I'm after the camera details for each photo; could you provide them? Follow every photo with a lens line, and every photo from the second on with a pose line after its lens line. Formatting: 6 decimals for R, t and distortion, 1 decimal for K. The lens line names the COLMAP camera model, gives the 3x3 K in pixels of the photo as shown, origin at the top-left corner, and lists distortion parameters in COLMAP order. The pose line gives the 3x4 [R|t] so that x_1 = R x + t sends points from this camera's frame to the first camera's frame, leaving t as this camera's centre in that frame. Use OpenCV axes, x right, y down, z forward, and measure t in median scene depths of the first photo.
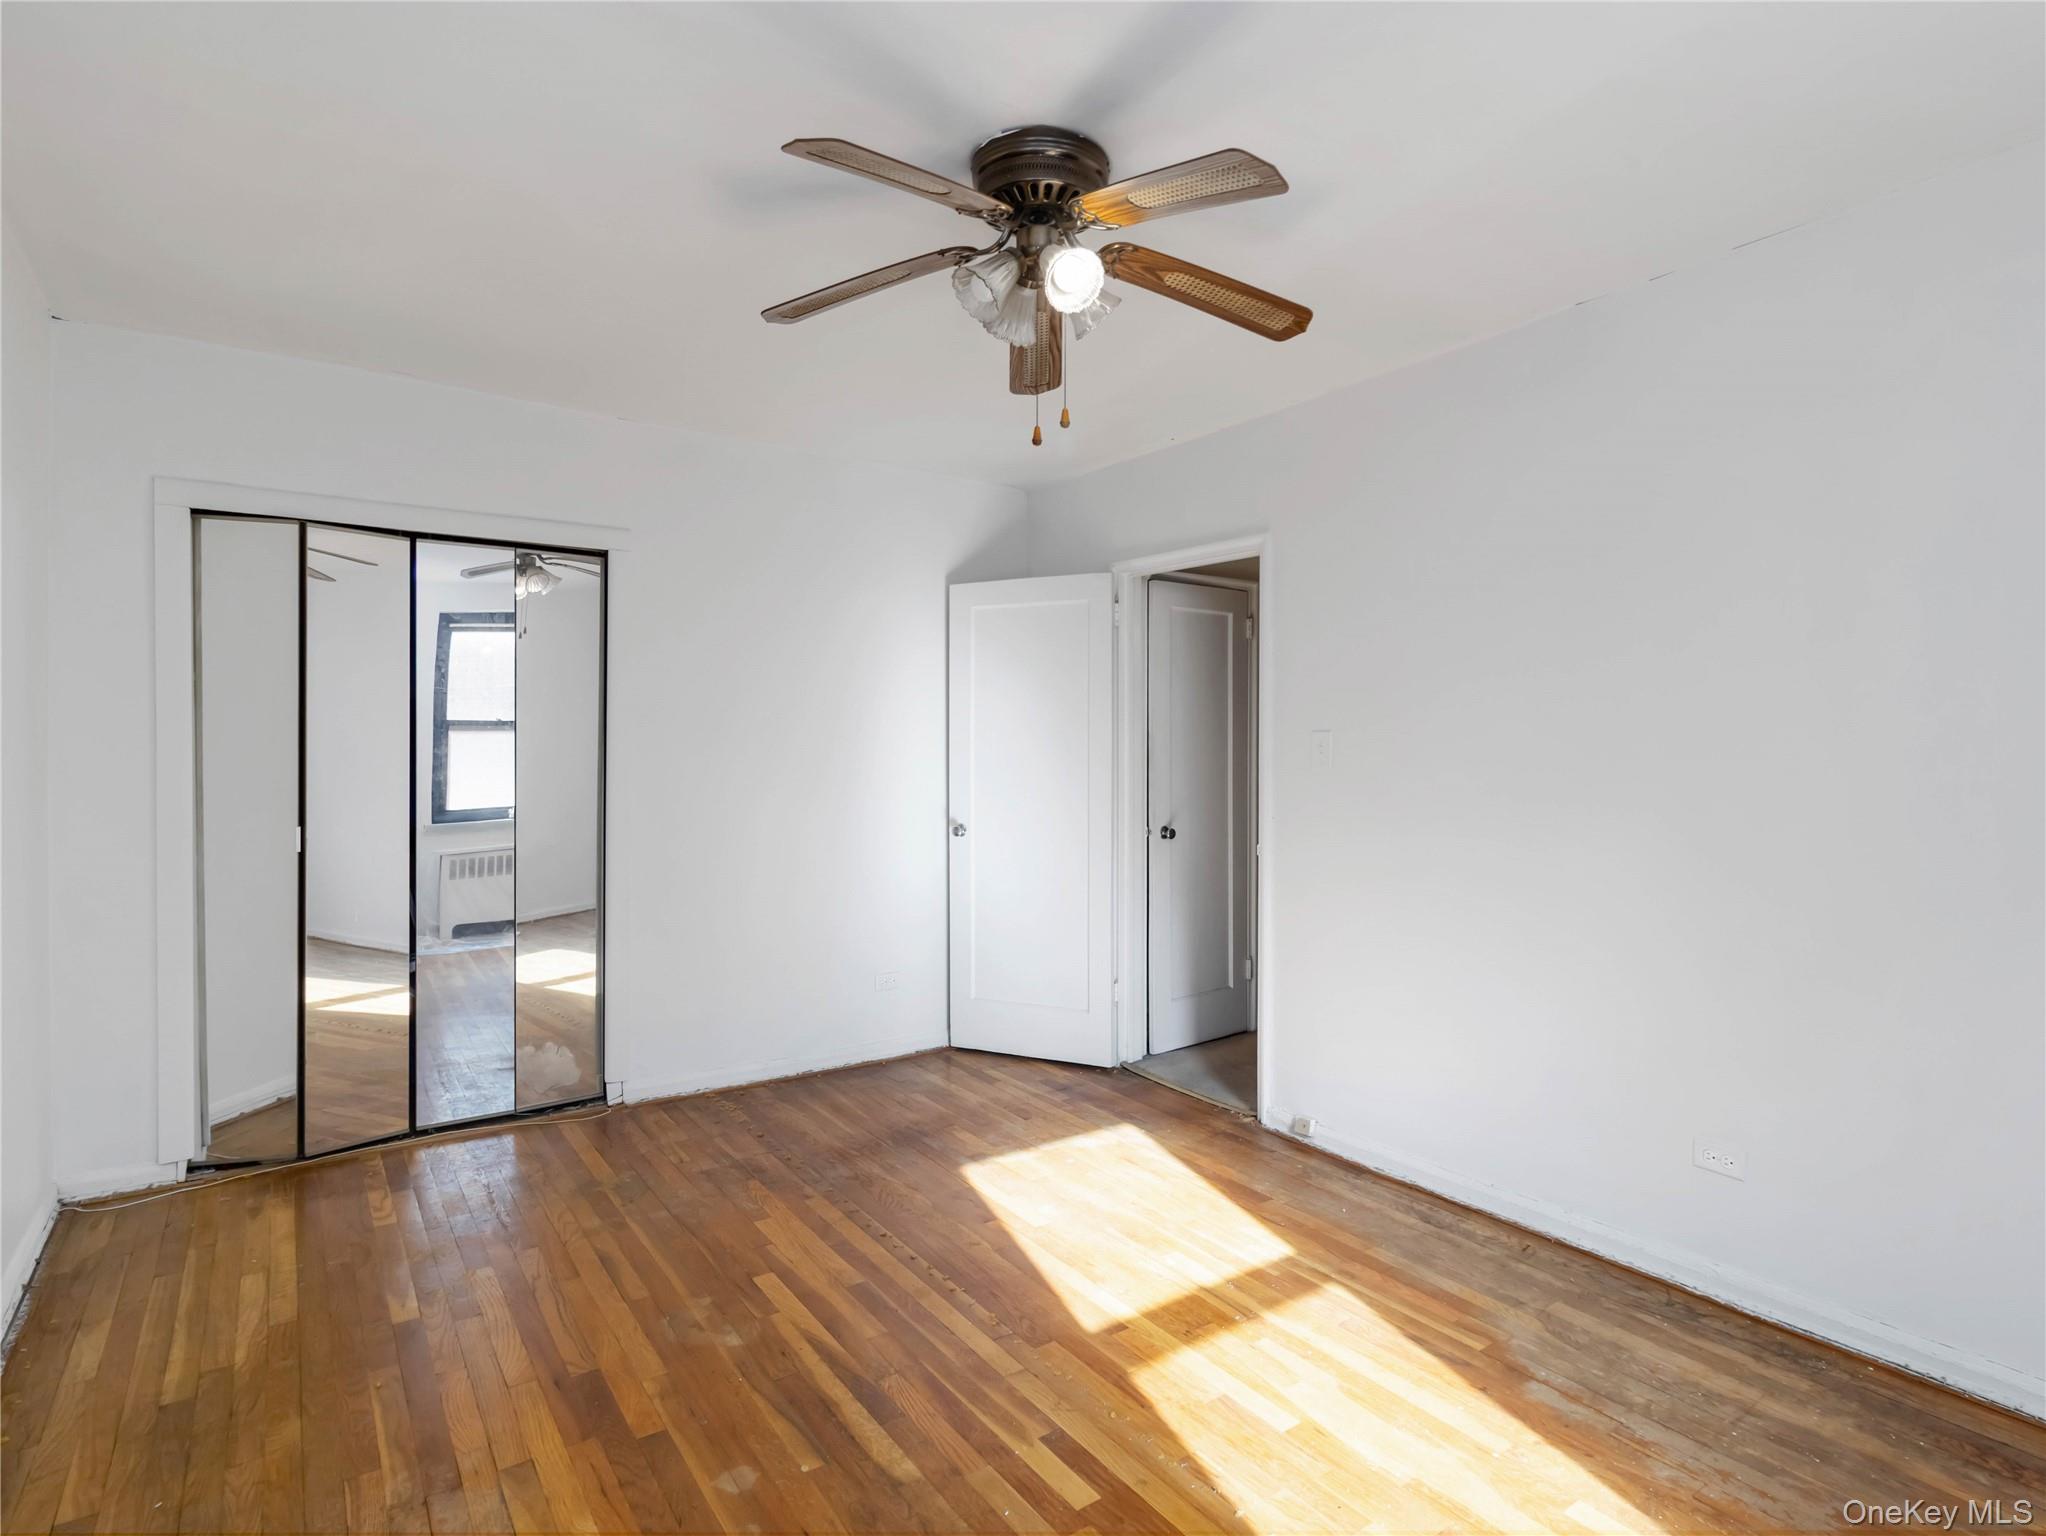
lens RADIAL K [[1064.2, 0, 1023.0], [0, 1064.2, 768.0], [0, 0, 1]] dist [-0.002317, 0.000679]
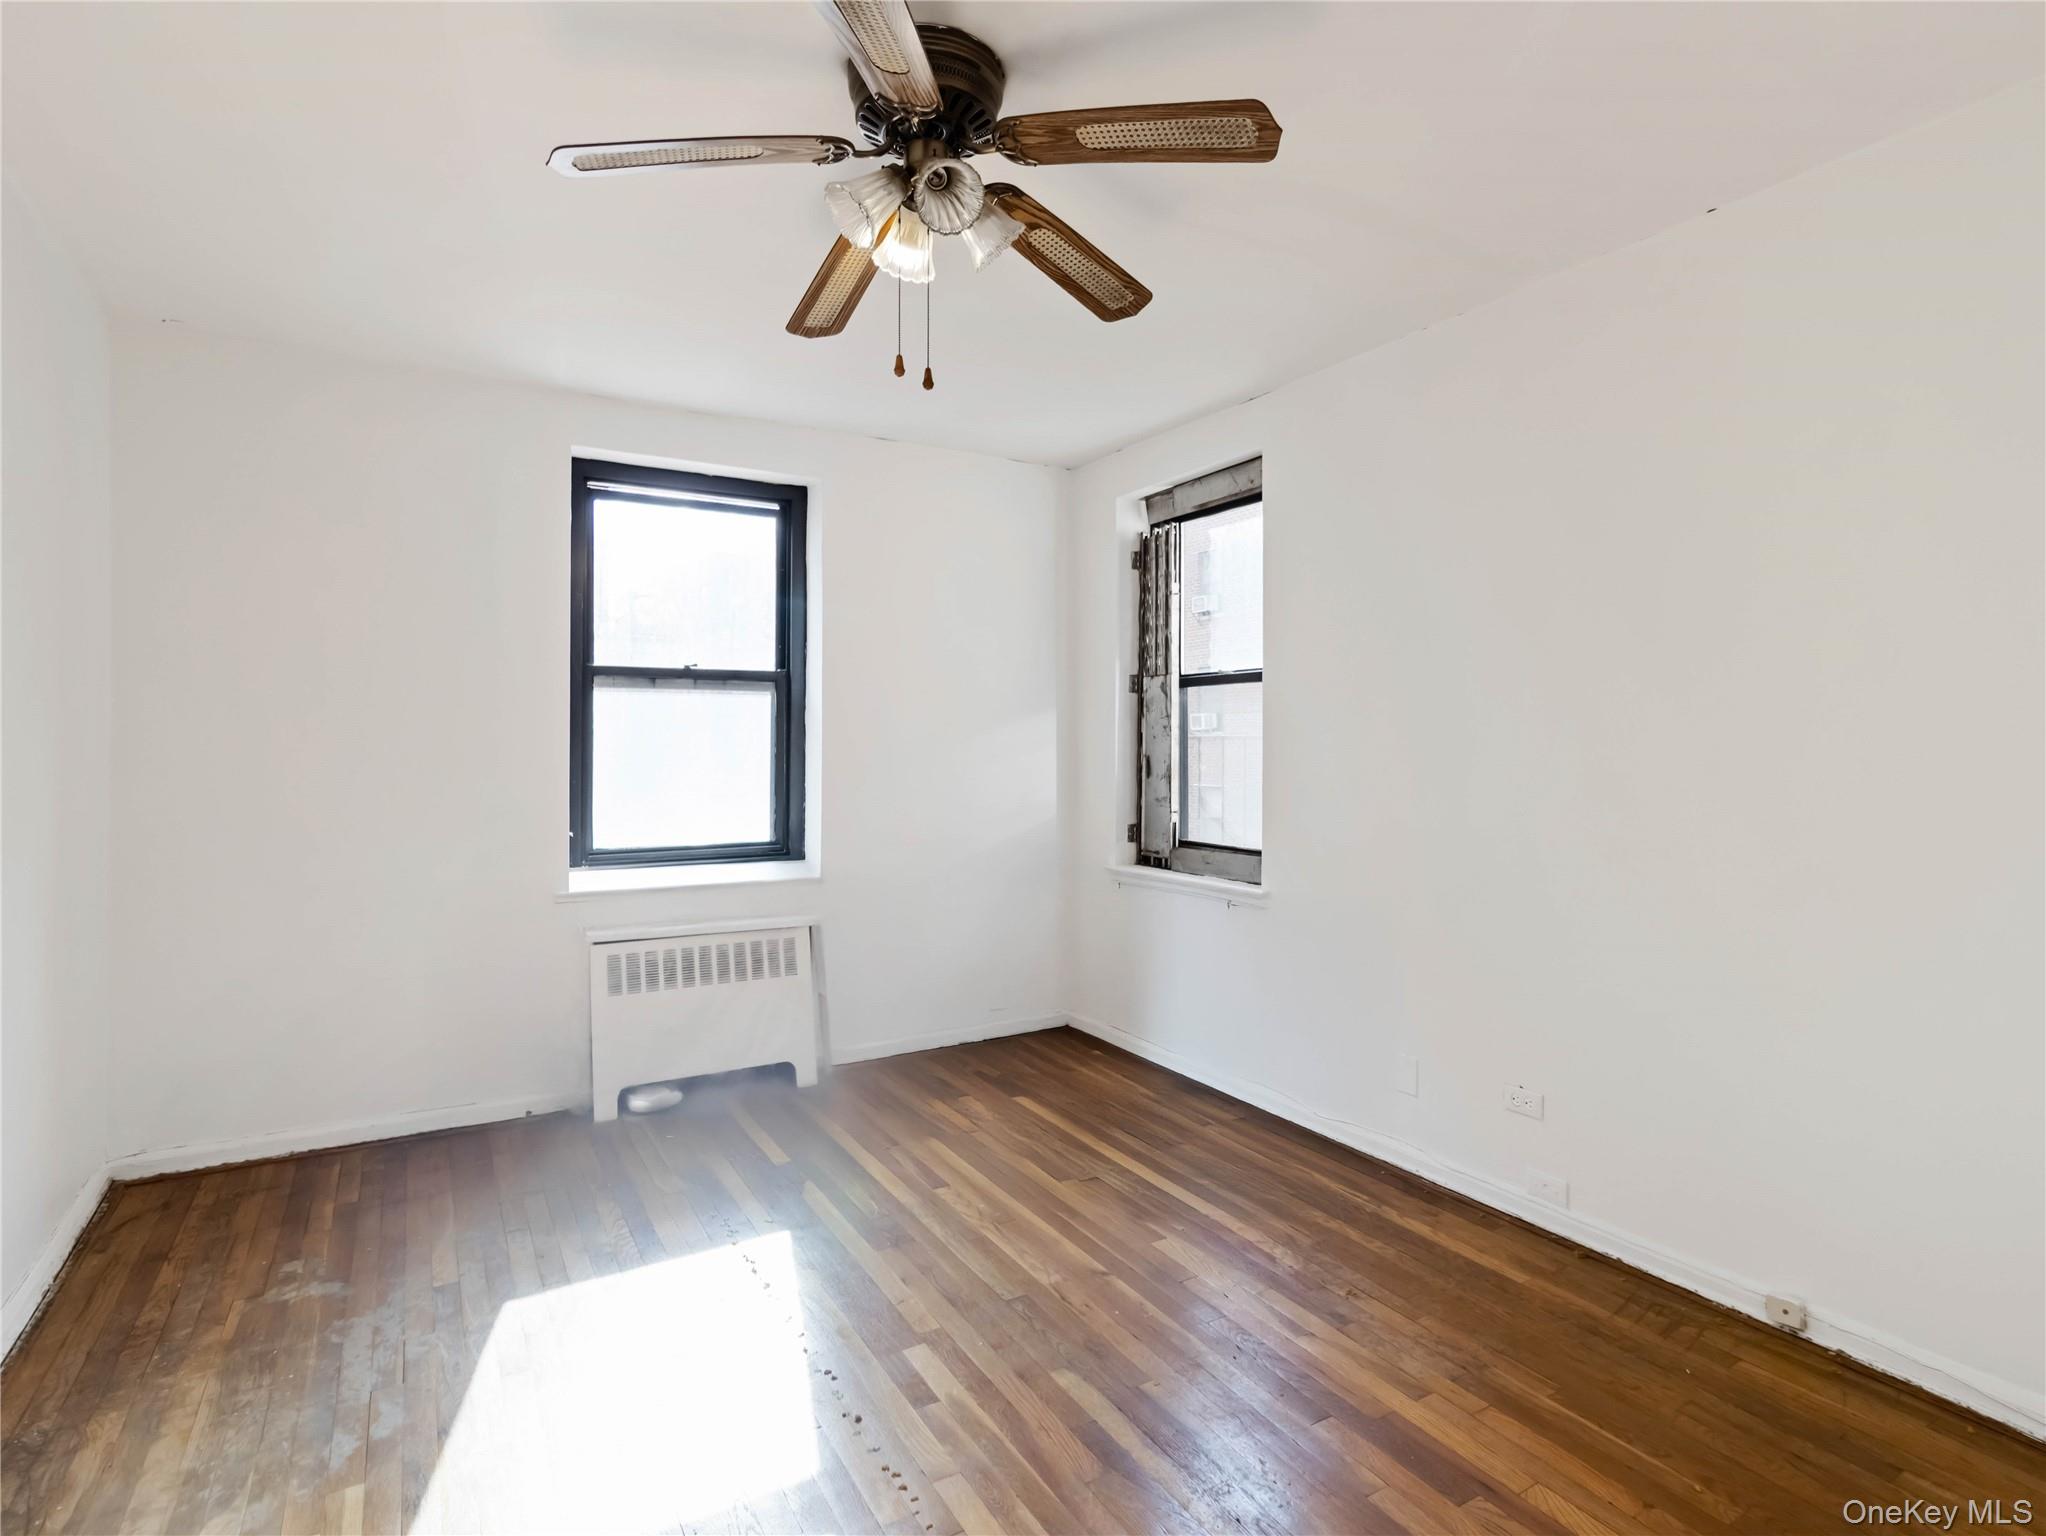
lens RADIAL K [[1064.2, 0, 1023.0], [0, 1064.2, 768.0], [0, 0, 1]] dist [-0.002317, 0.000679]
pose [[-0.996593, -0.005149, 0.082316, -0.145990], [-0.002554, 0.999497, 0.031605, -0.019363], [-0.082438, 0.031287, -0.996105, 1.968080]]
